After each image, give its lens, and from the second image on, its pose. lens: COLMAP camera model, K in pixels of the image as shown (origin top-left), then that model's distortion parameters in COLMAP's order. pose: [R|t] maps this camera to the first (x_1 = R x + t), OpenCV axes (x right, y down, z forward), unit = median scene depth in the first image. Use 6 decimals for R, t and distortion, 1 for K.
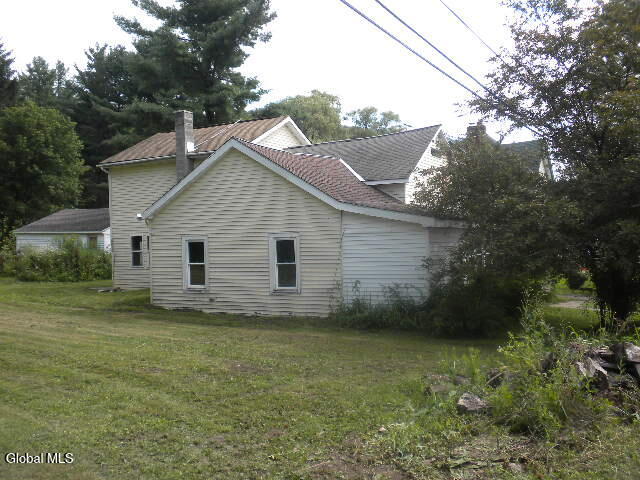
lens RADIAL K [[651.2, 0, 319.0], [0, 651.2, 257.6], [0, 0, 1]] dist [0.022310, -0.063387]
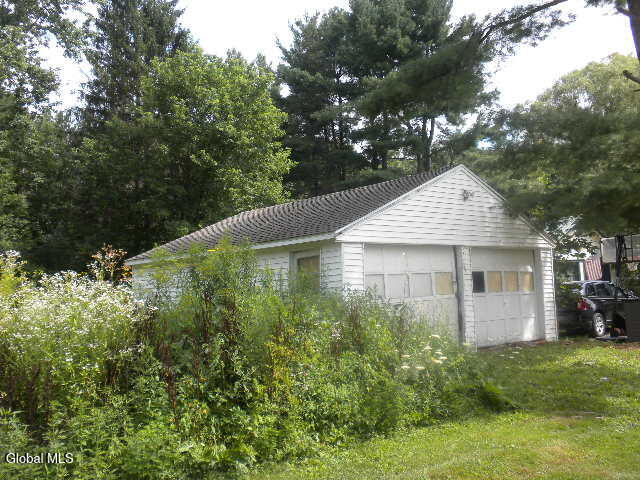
lens RADIAL K [[651.2, 0, 319.0], [0, 651.2, 257.6], [0, 0, 1]] dist [0.022310, -0.063387]
pose [[0.949423, -0.054335, -0.309263, -0.282677], [0.029636, 0.996024, -0.084013, -0.004896], [0.312598, 0.070598, 0.947258, 0.817020]]
